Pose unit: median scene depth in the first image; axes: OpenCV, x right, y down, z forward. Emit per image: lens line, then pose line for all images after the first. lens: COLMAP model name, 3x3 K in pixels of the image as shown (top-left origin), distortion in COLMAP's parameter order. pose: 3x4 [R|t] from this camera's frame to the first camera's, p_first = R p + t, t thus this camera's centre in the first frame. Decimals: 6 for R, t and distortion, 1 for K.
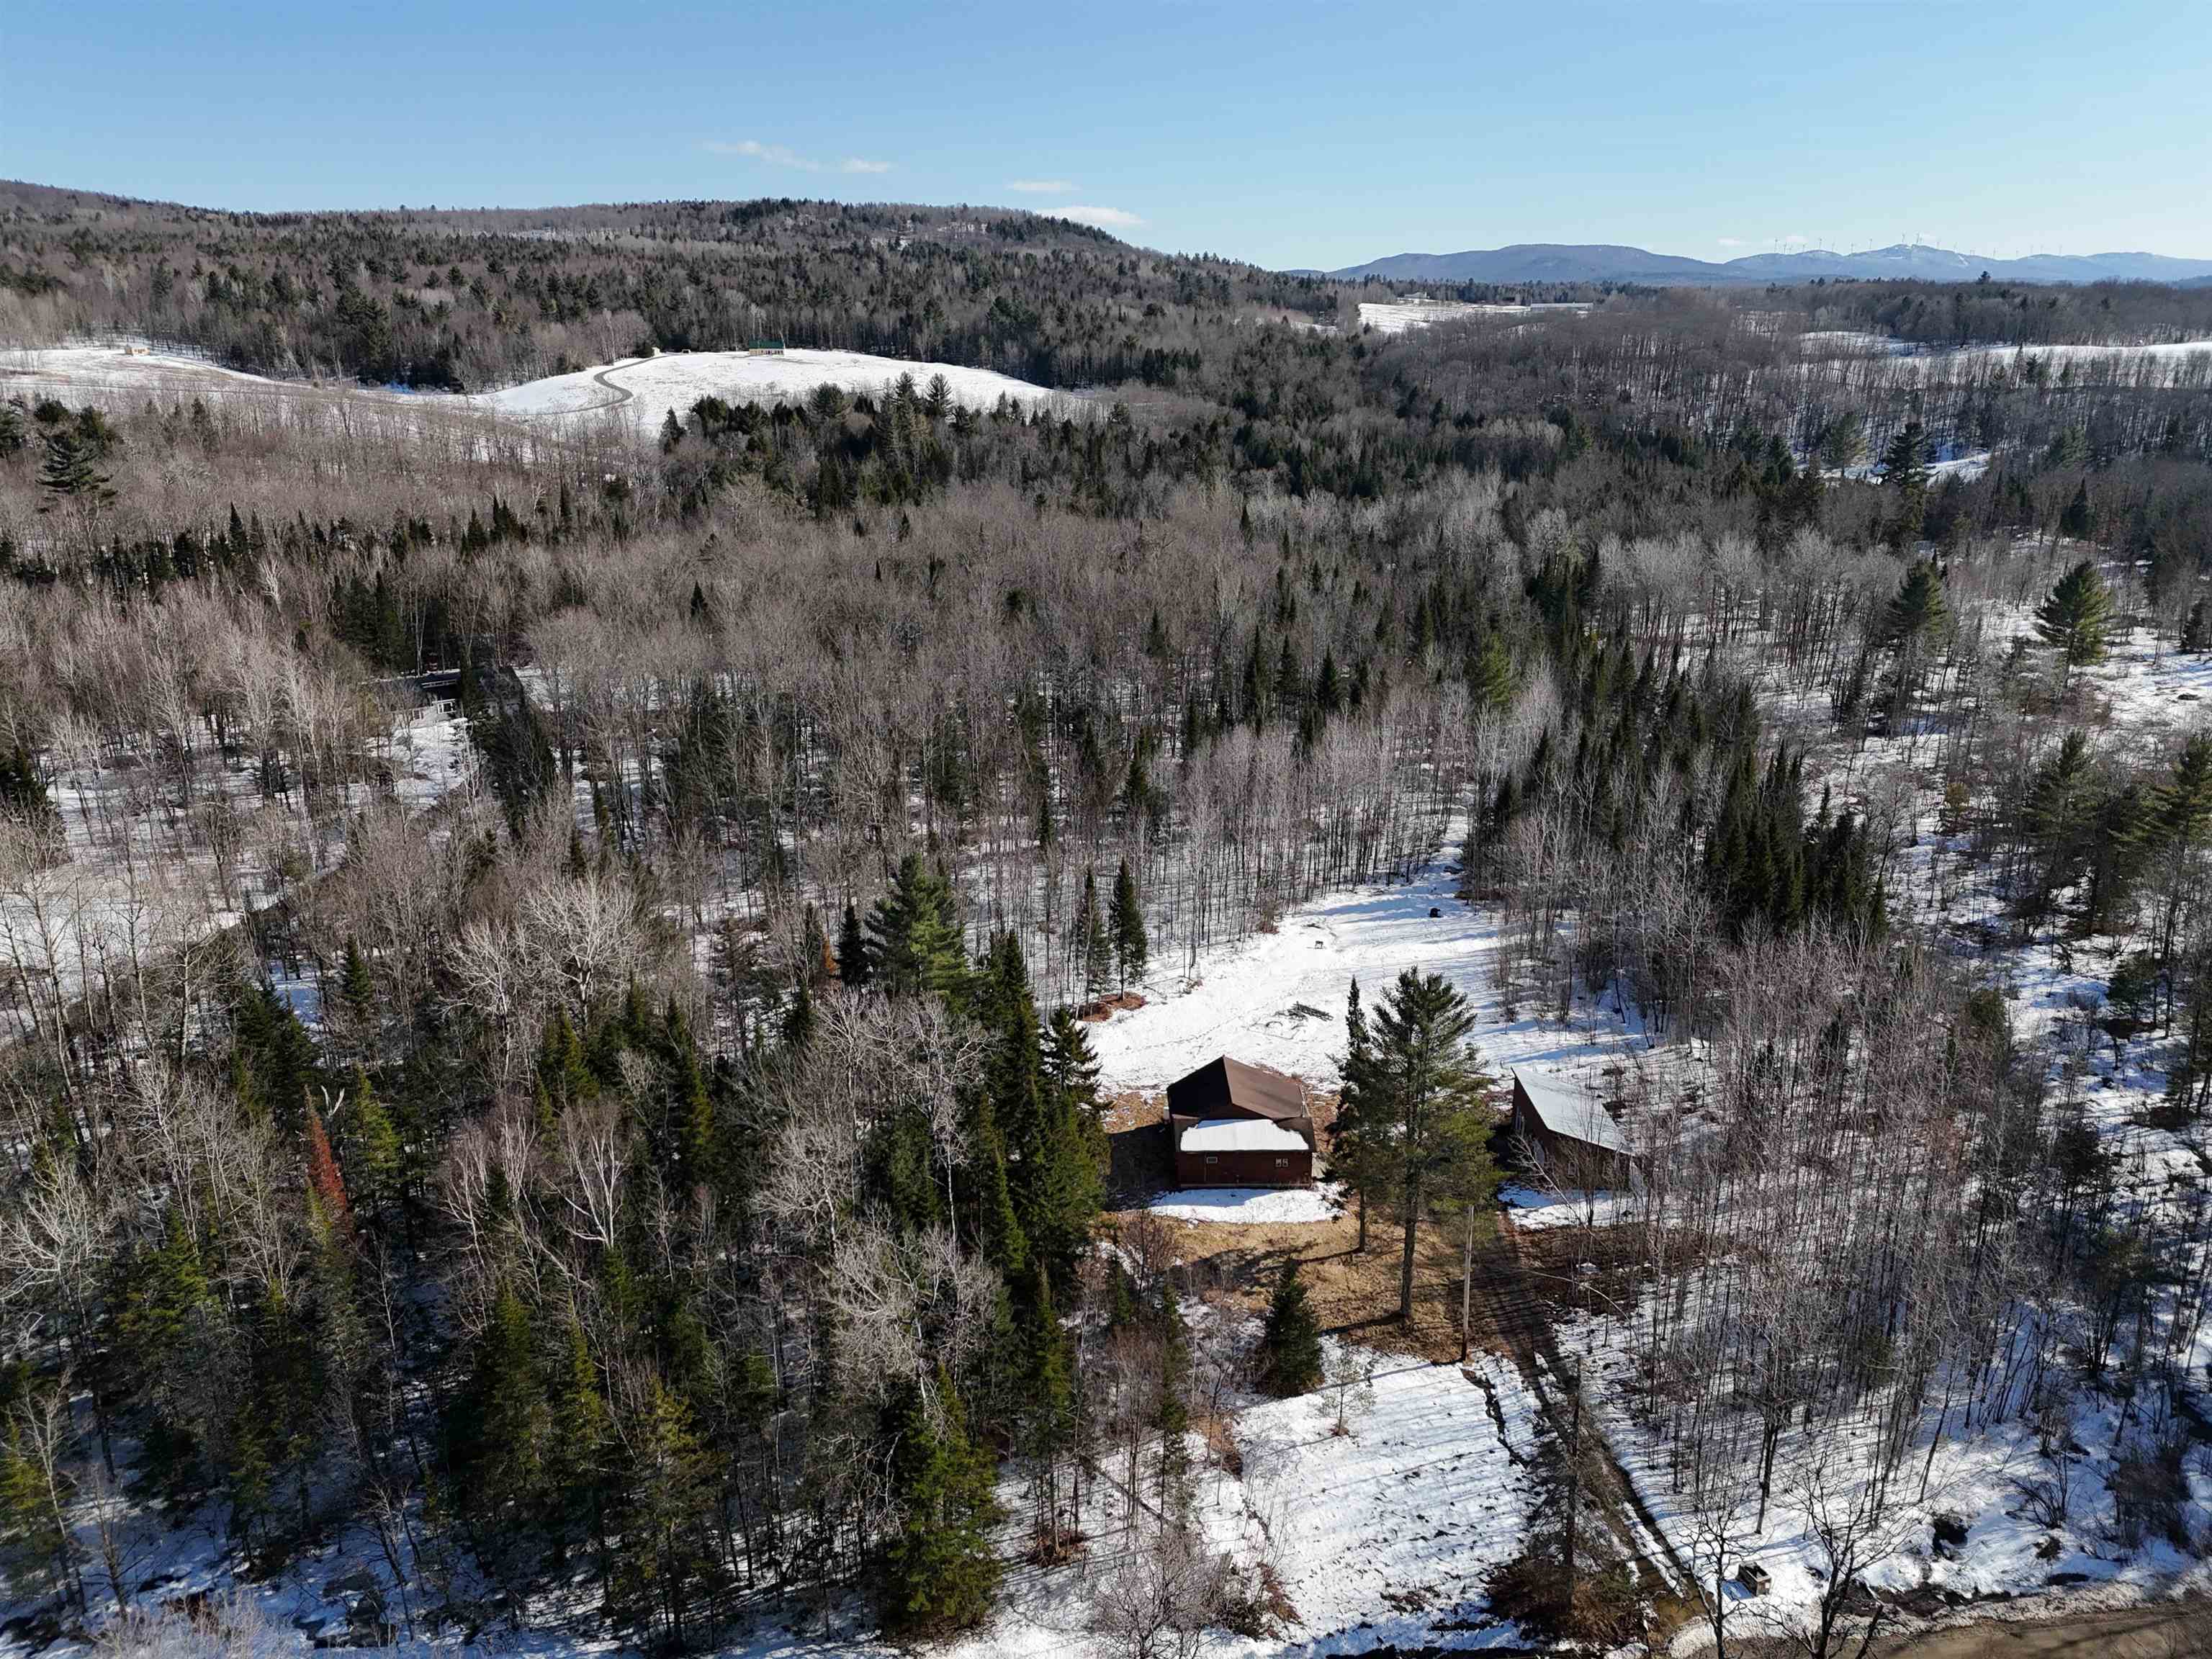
lens RADIAL K [[1652.8, 0, 1108.5], [0, 1652.8, 818.3], [0, 0, 1]] dist [0.074439, -0.065479]
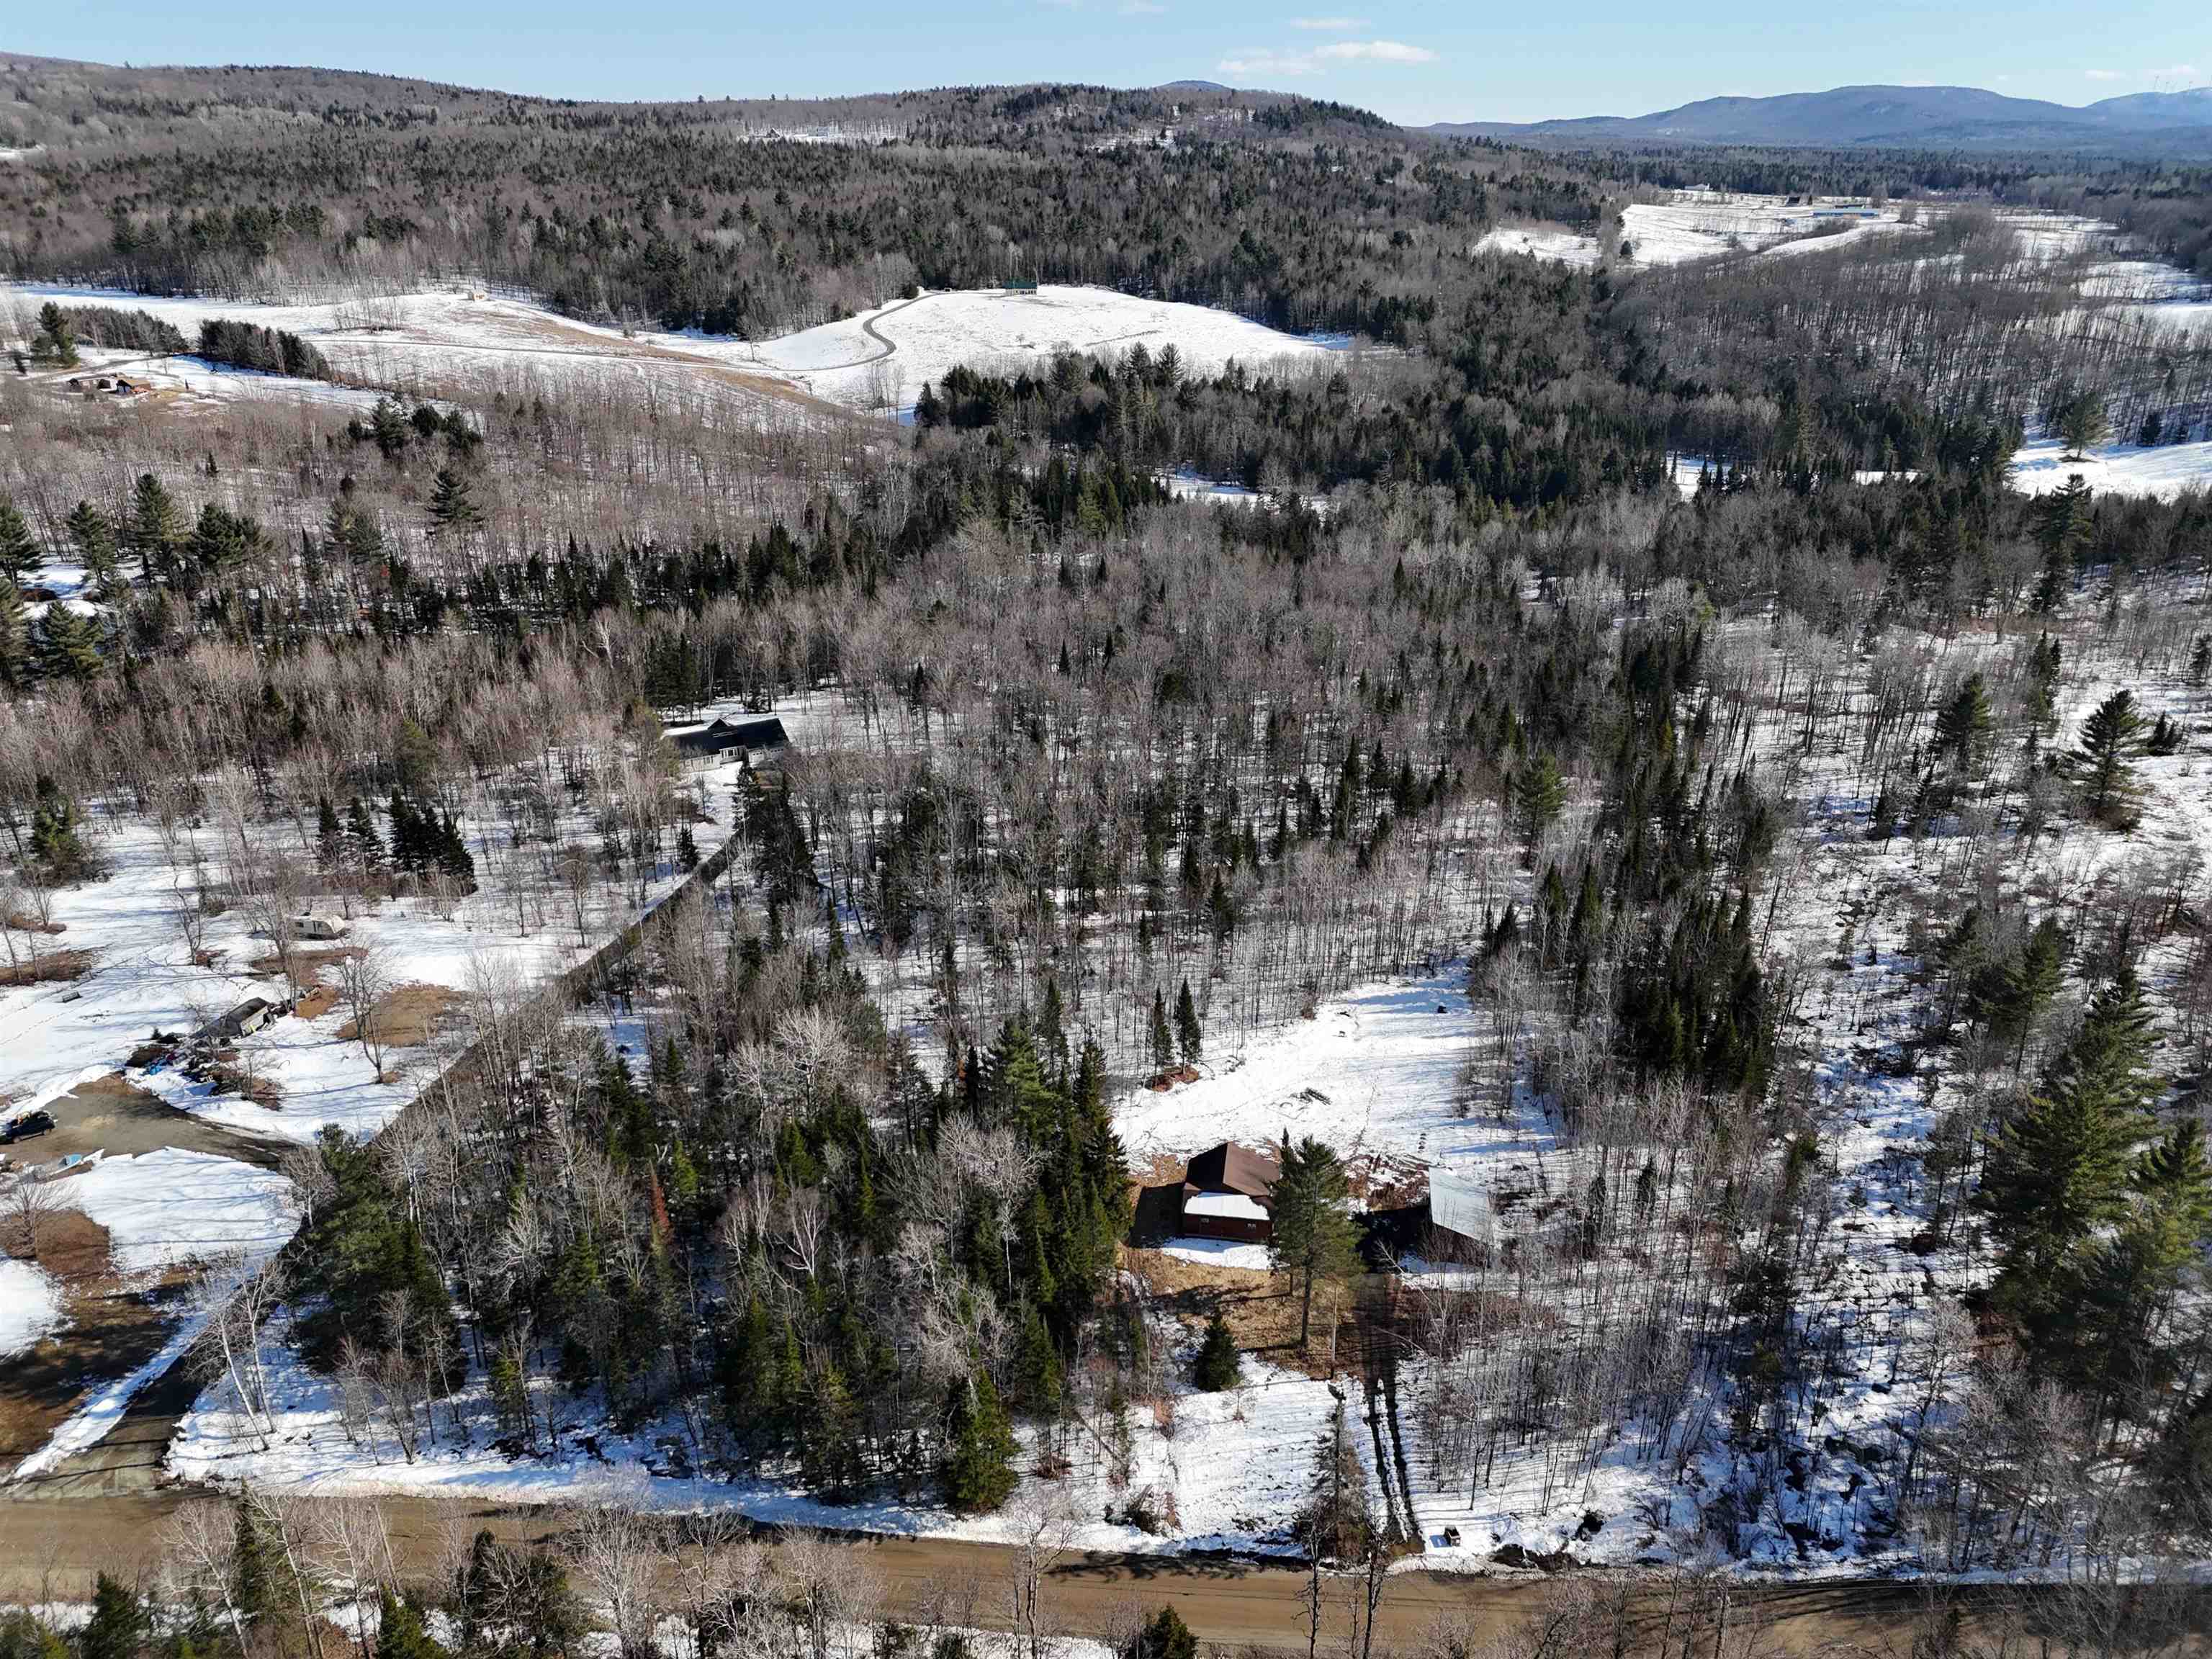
lens RADIAL K [[1652.8, 0, 1100.4], [0, 1652.8, 824.1], [0, 0, 1]] dist [0.074439, -0.065479]
pose [[0.986857, 0.062160, -0.149163, 0.137498], [-0.048870, 0.994636, 0.091167, -0.228457], [0.154030, -0.082680, 0.984601, -0.376492]]
